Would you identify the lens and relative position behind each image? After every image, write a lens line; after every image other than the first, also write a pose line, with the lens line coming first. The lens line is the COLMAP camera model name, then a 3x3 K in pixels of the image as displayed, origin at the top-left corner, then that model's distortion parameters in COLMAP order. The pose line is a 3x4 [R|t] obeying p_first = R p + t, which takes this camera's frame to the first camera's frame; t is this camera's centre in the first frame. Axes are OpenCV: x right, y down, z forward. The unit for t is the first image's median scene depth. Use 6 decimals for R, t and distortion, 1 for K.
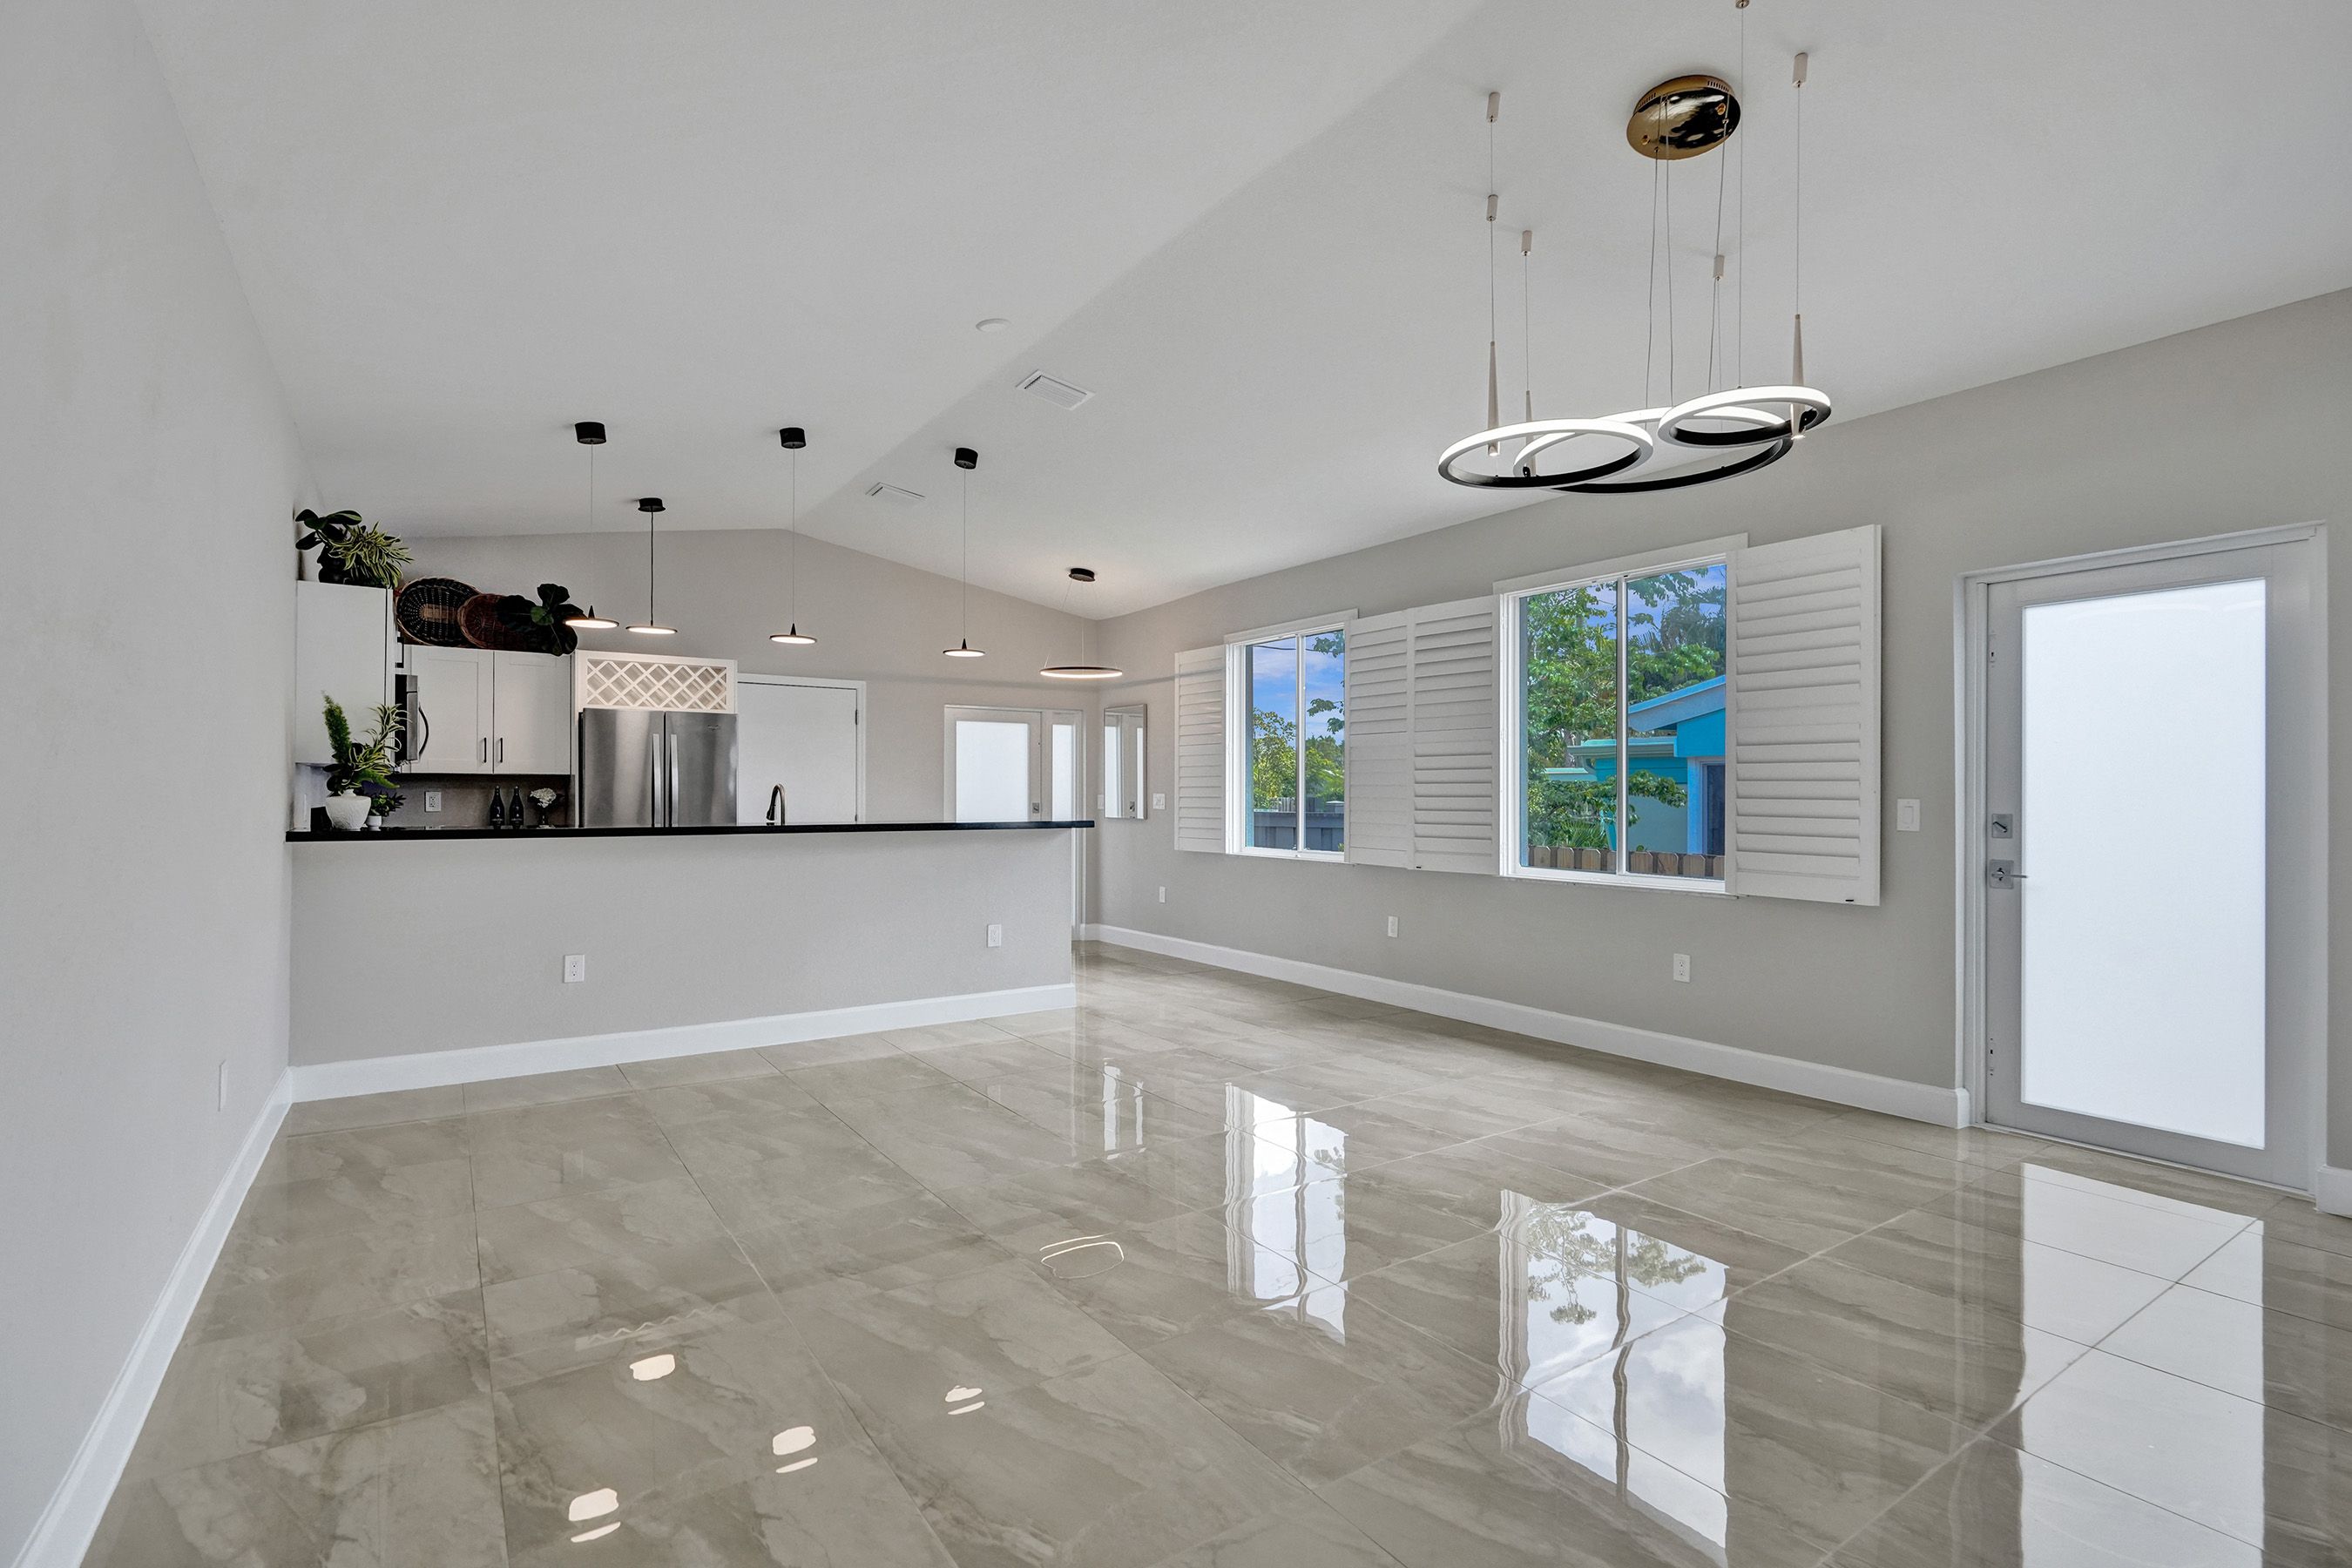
lens RADIAL K [[1099.9, 0, 1173.3], [0, 1099.9, 787.6], [0, 0, 1]] dist [0.001404, 0.000682]
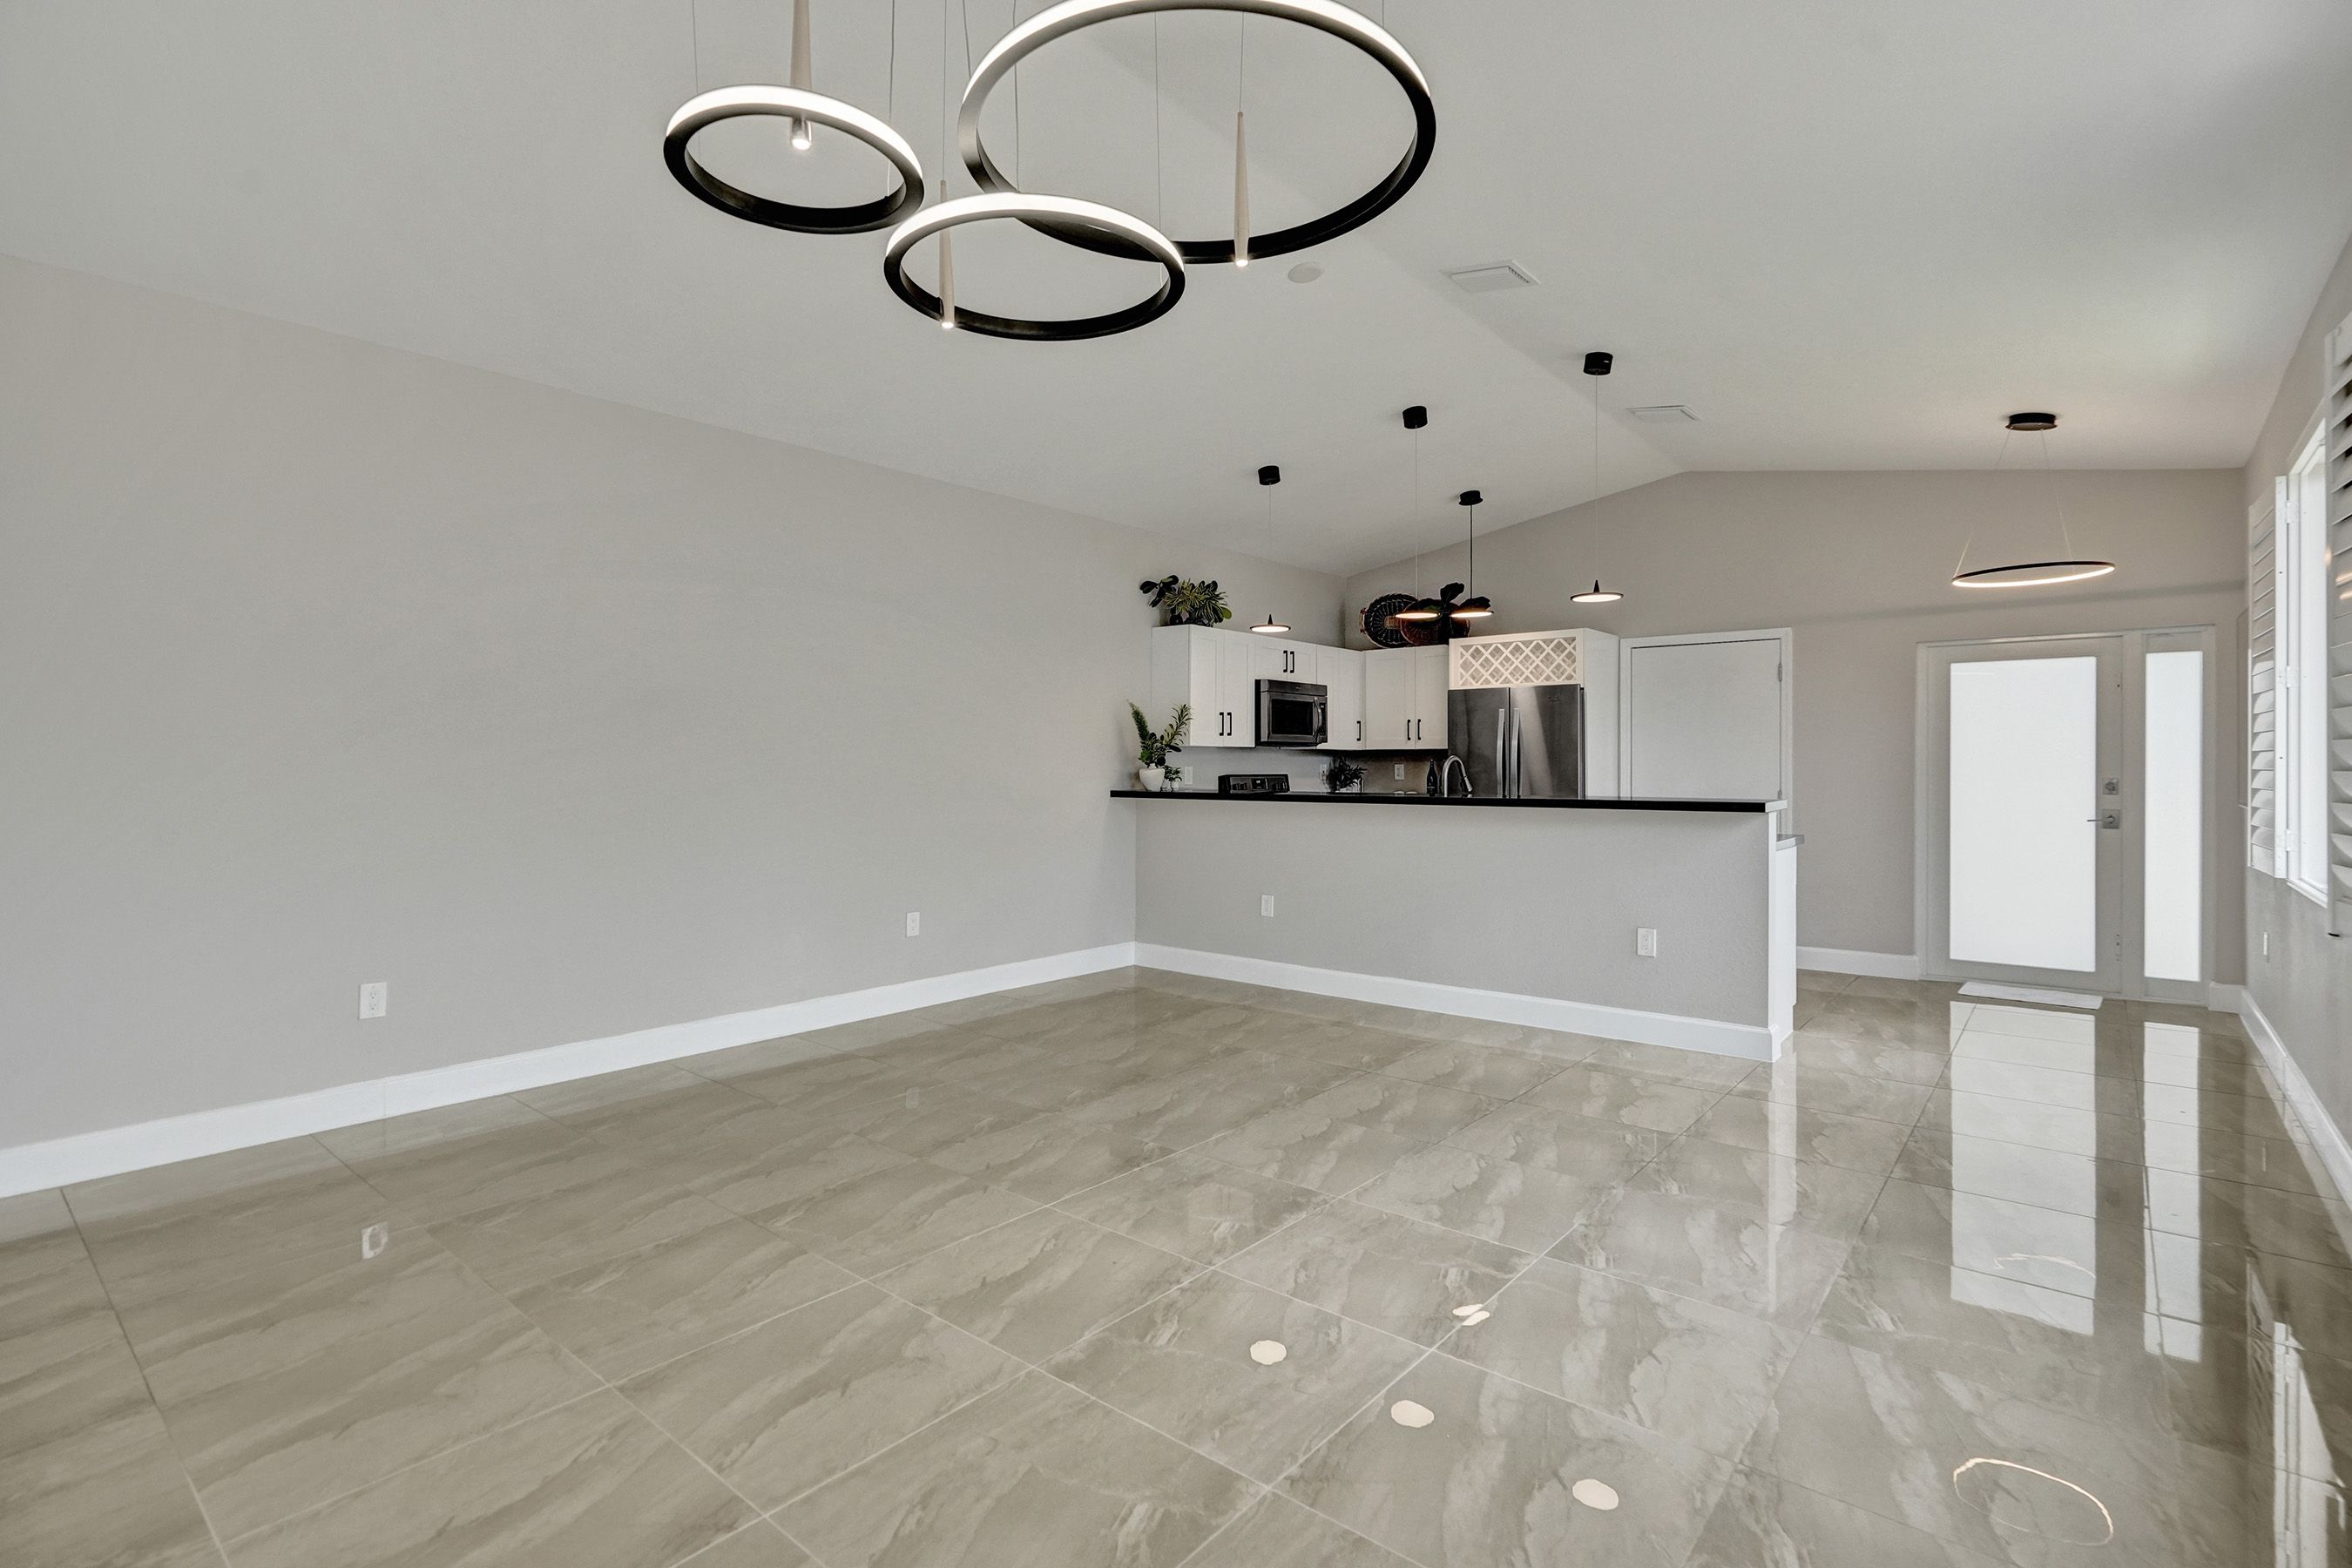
lens RADIAL K [[1099.7, 0, 1173.8], [0, 1099.7, 767.4], [0, 0, 1]] dist [-0.002582, 0.000124]
pose [[0.272789, -0.000249, -0.962074, 0.631766], [0.007652, 0.999969, 0.001911, 0.003762], [0.962043, -0.007883, 0.272783, 0.556497]]
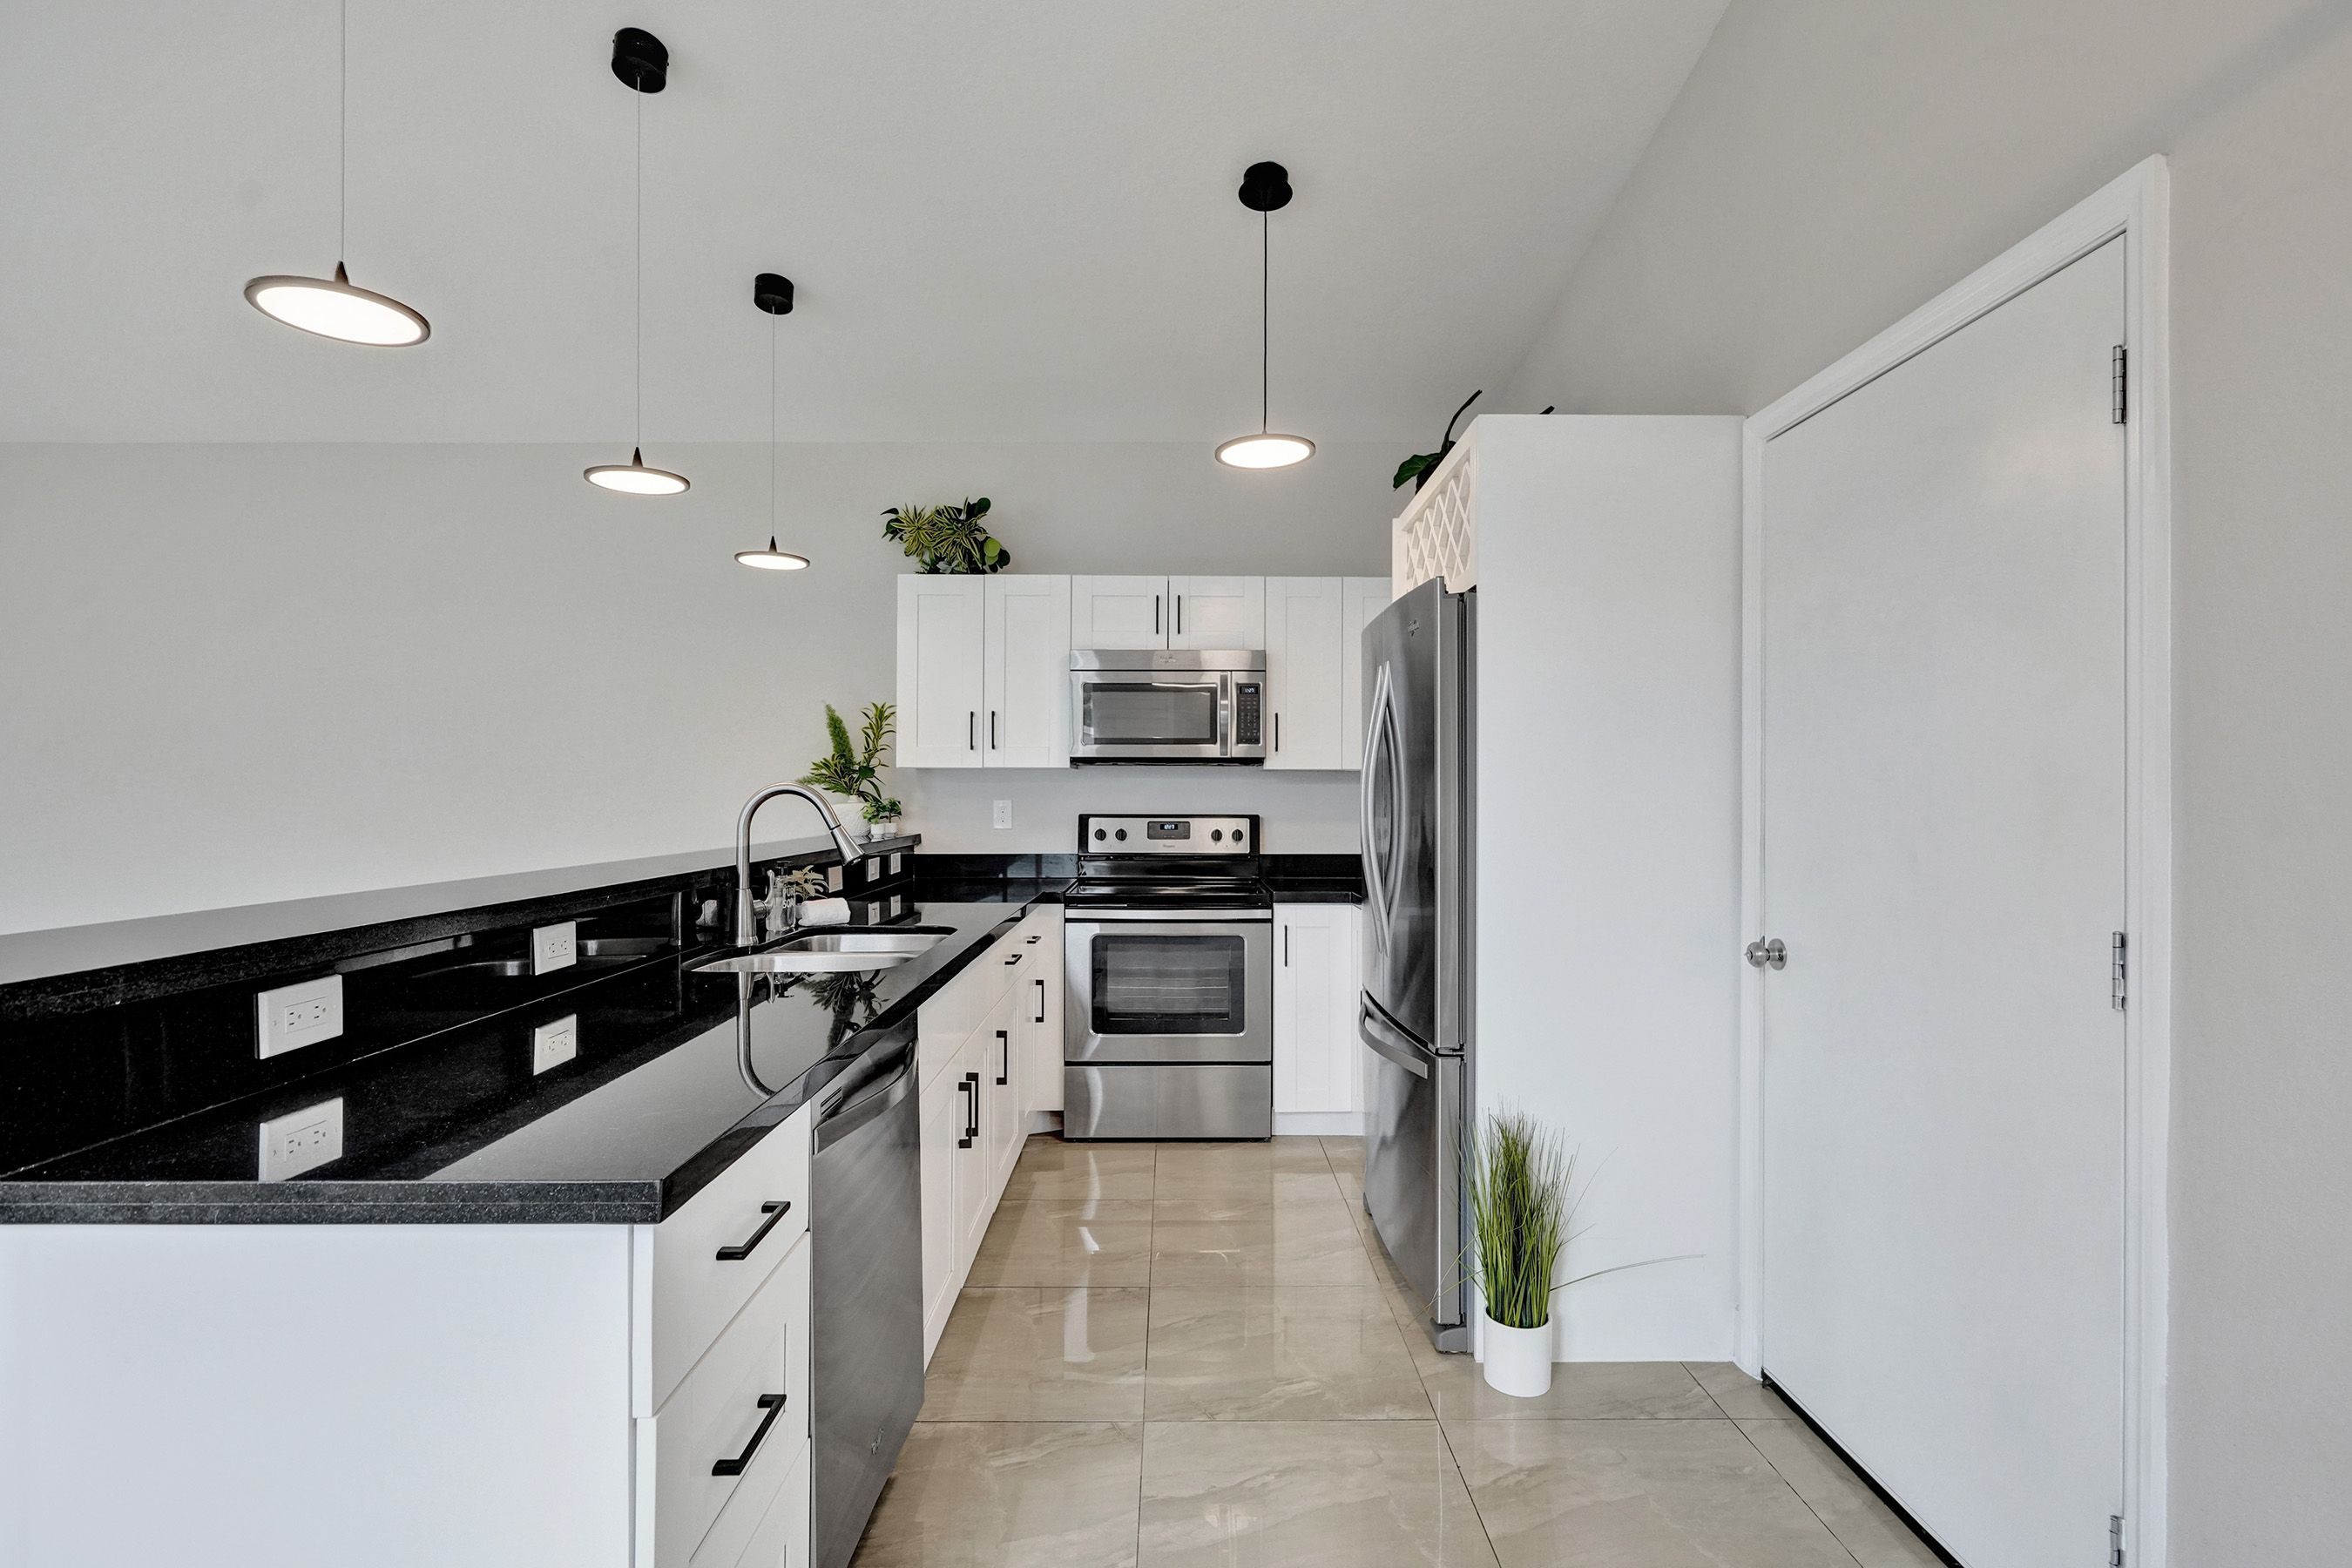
lens RADIAL K [[1087.7, 0, 1180.2], [0, 1087.7, 790.3], [0, 0, 1]] dist [-0.003237, 0.000136]
pose [[-0.558228, -0.002672, -0.829684, -0.094688], [0.003968, 0.999975, -0.005891, 0.003876], [0.829678, -0.006581, -0.558203, 1.606857]]
